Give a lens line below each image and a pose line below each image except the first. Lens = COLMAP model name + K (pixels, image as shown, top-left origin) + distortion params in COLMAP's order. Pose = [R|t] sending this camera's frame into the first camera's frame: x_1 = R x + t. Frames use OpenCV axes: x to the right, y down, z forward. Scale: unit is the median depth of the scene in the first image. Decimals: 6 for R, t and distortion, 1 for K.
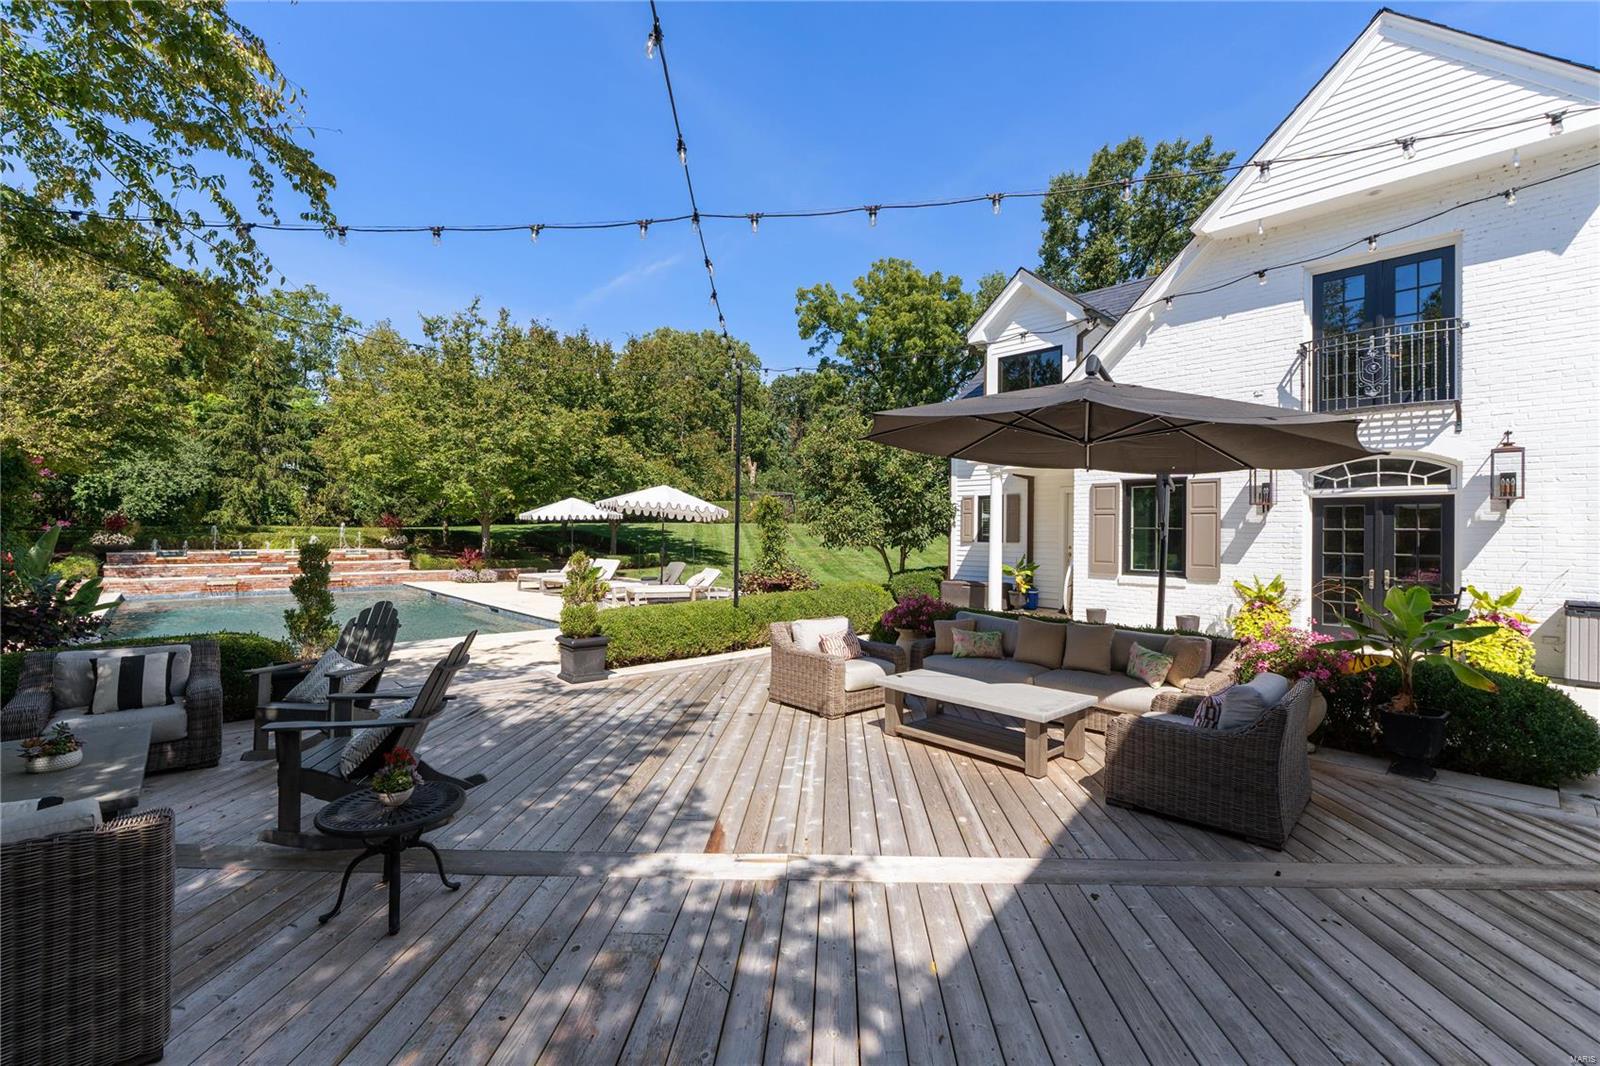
lens RADIAL K [[709.5, 0, 786.6], [0, 709.5, 529.2], [0, 0, 1]] dist [-0.003738, -0.000273]
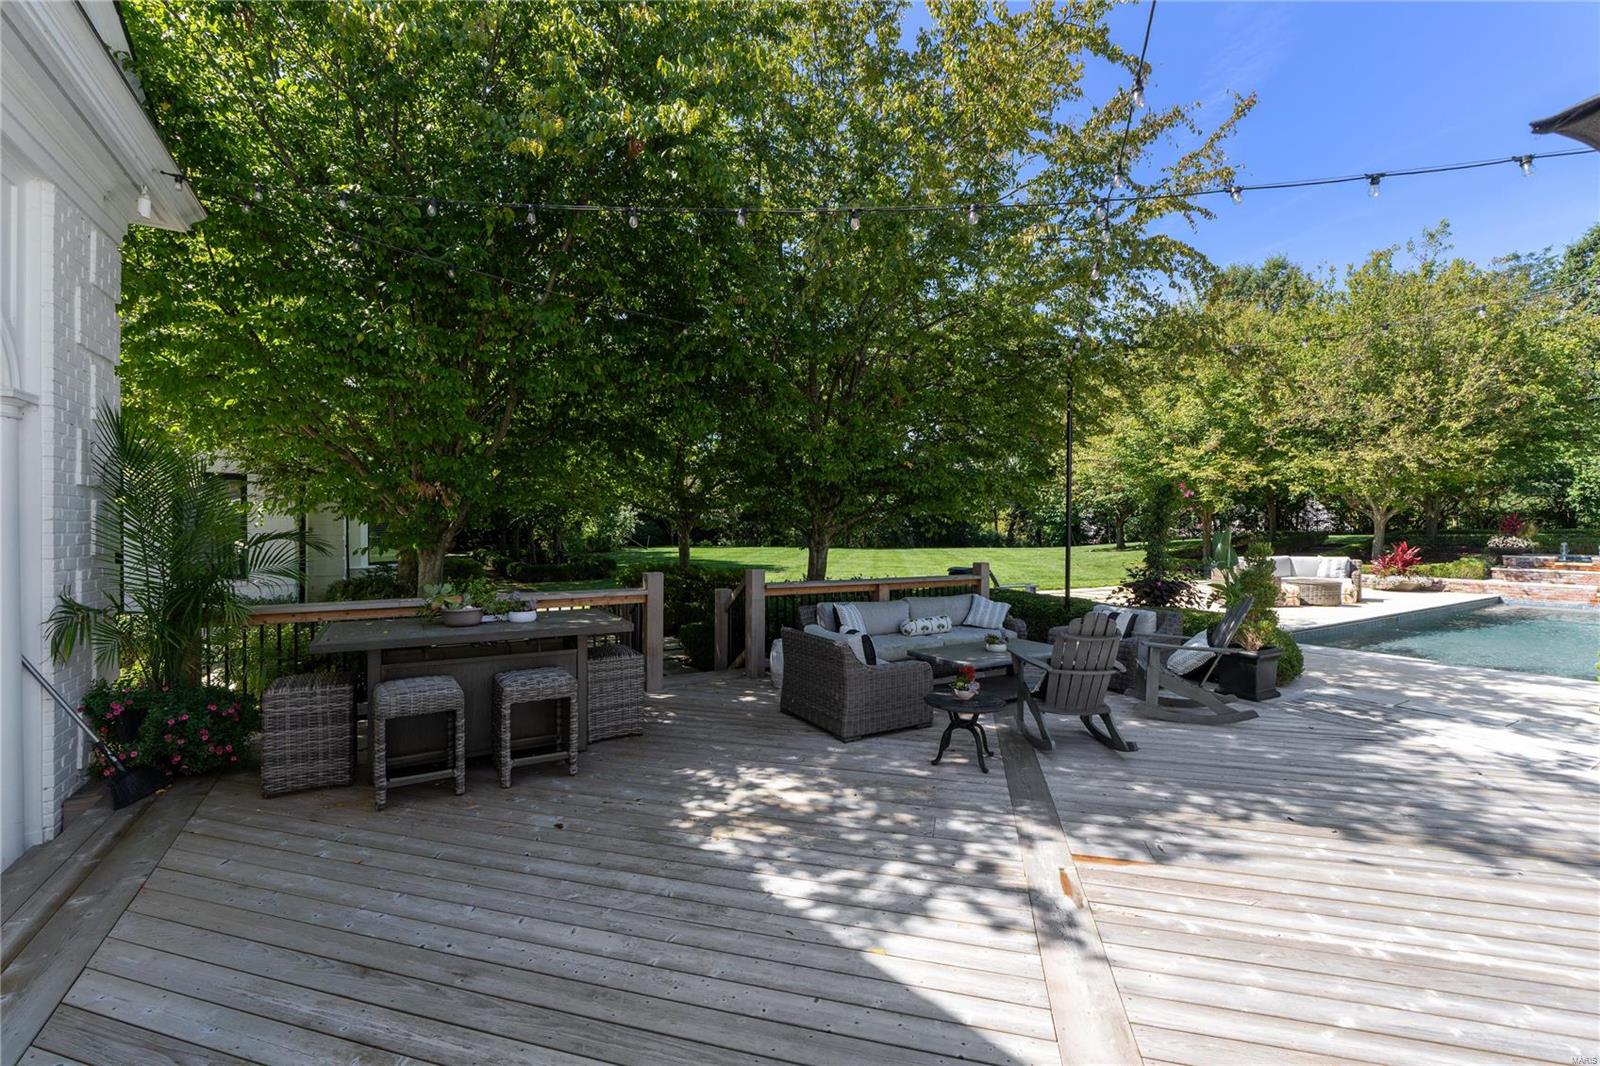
lens RADIAL K [[709.5, 0, 789.4], [0, 709.5, 532.7], [0, 0, 1]] dist [-0.003738, -0.000273]
pose [[-0.254080, 0.001224, -0.967182, 0.881889], [-0.001863, 0.999997, 0.001755, 0.002864], [0.967181, 0.002248, -0.254077, 0.807521]]
